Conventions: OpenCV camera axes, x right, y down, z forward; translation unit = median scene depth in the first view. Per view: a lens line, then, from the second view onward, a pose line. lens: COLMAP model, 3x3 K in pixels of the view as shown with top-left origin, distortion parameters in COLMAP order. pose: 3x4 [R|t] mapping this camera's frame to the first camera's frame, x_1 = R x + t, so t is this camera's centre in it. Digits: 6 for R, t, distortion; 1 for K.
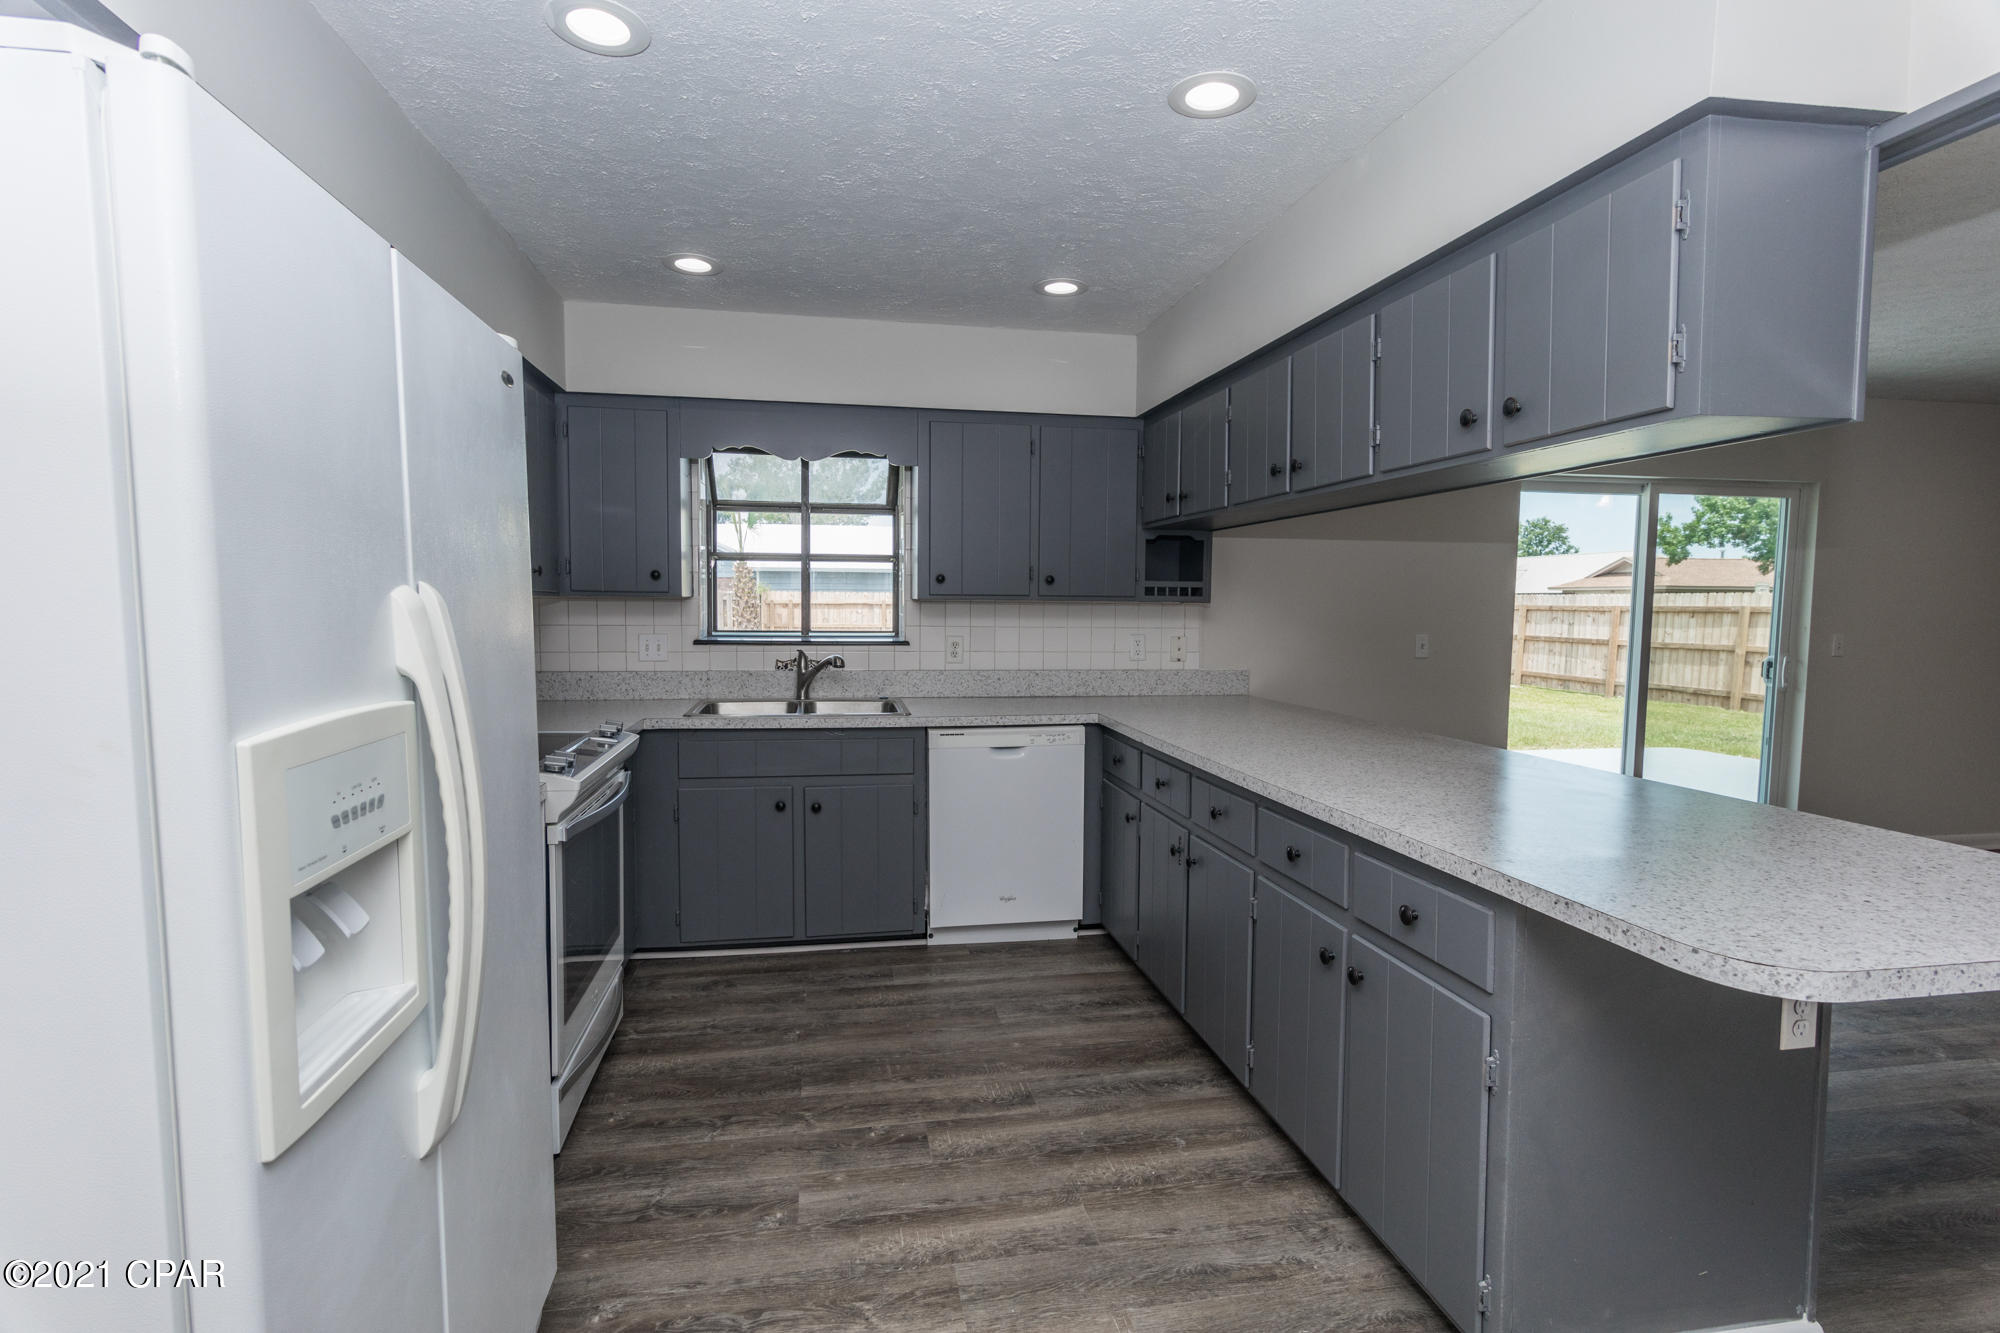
lens RADIAL K [[958.9, 0, 996.0], [0, 958.9, 669.4], [0, 0, 1]] dist [0.004820, -0.000481]
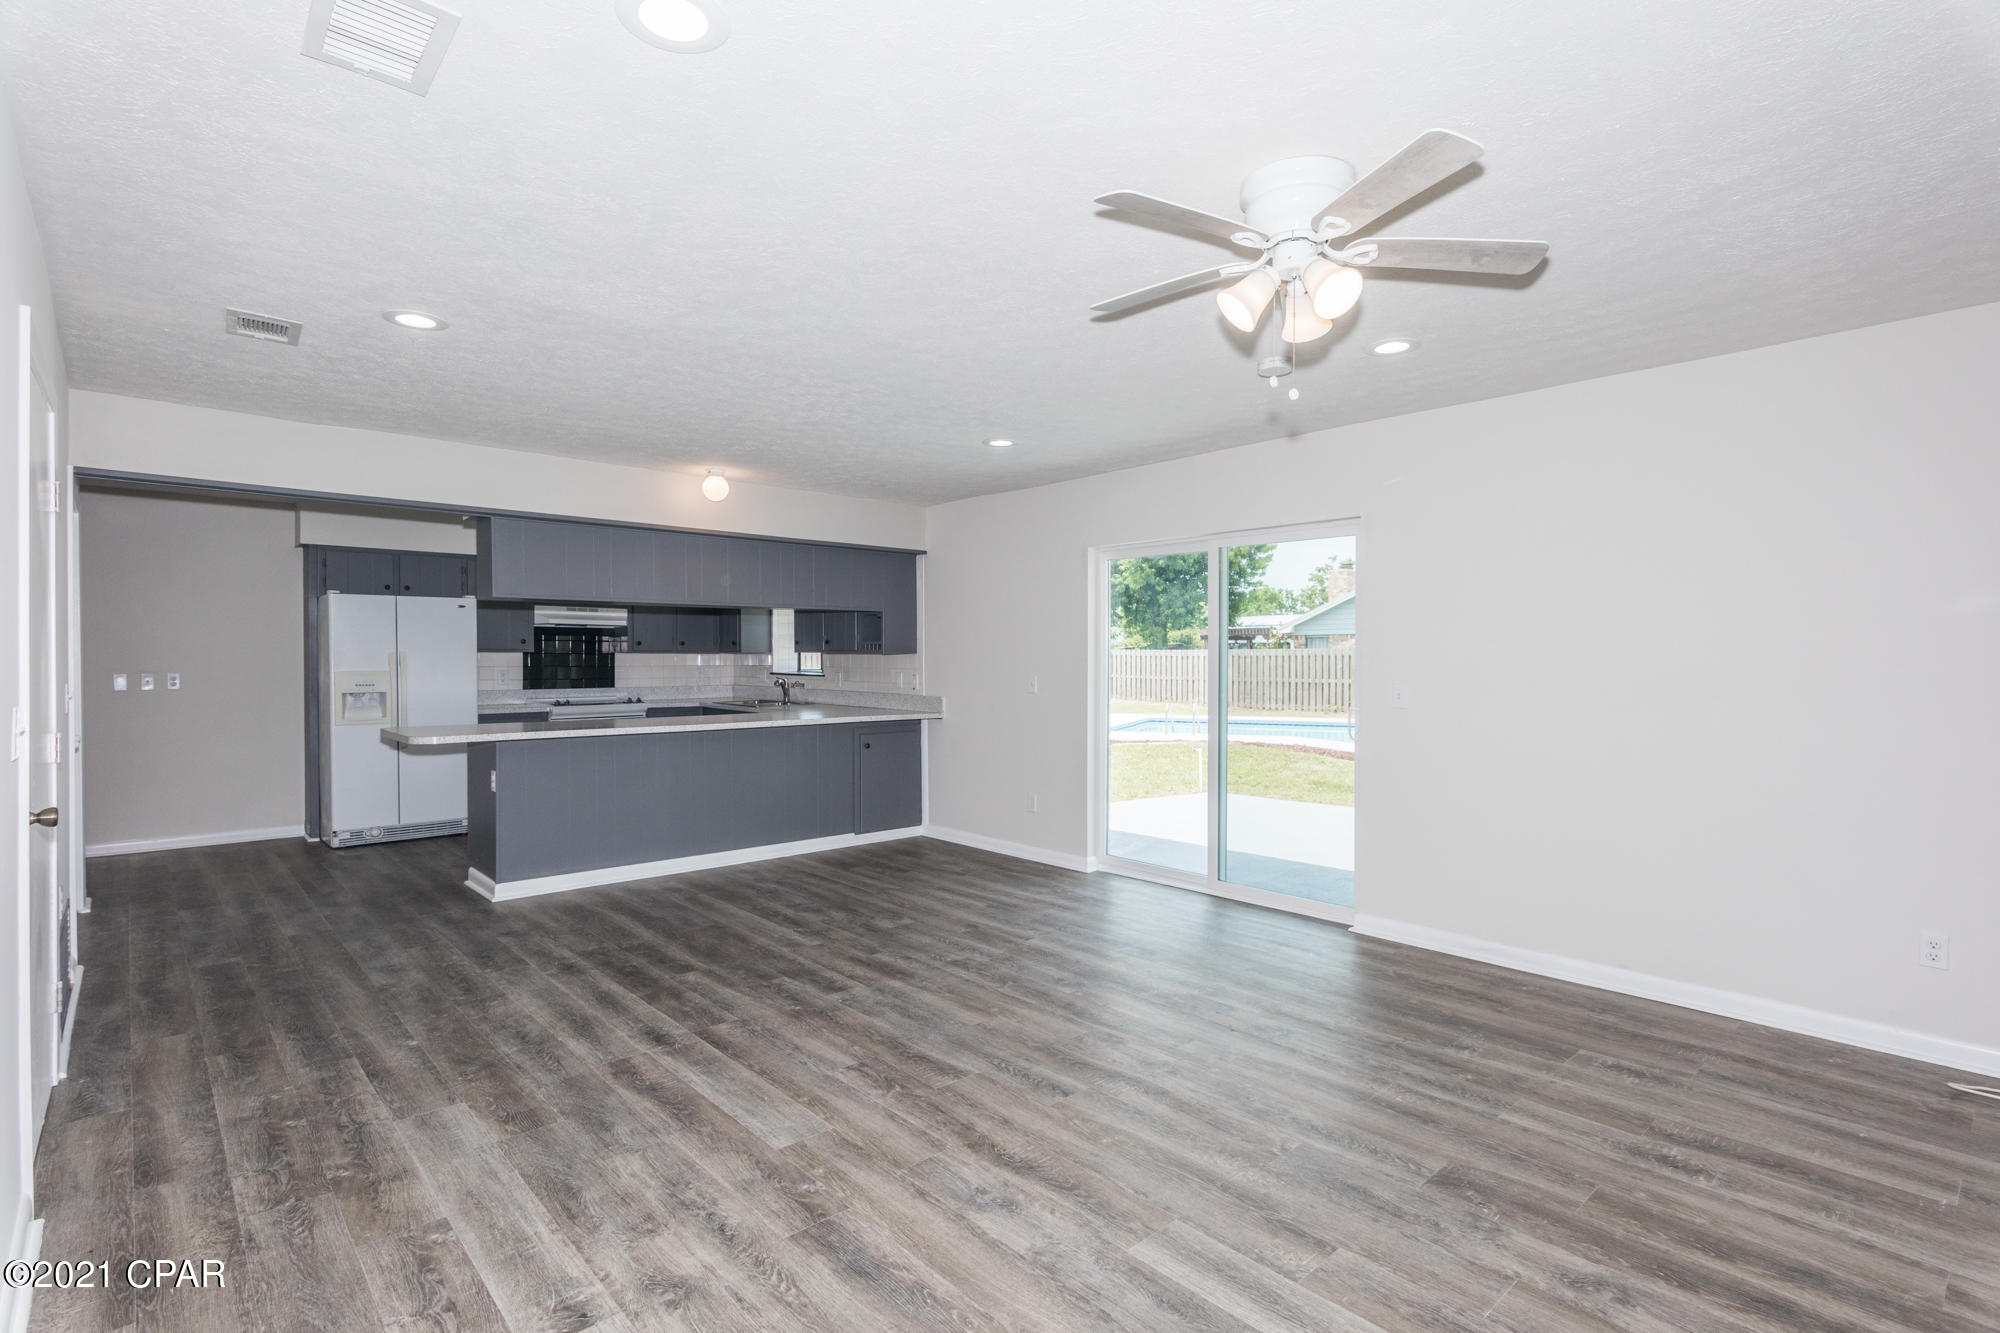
lens RADIAL K [[958.9, 0, 996.0], [0, 958.9, 669.4], [0, 0, 1]] dist [0.004820, -0.000481]
pose [[0.525240, 0.005549, -0.850936, 1.837121], [-0.056199, 0.998022, -0.028181, -0.006155], [0.849096, 0.062623, 0.524513, 0.298558]]
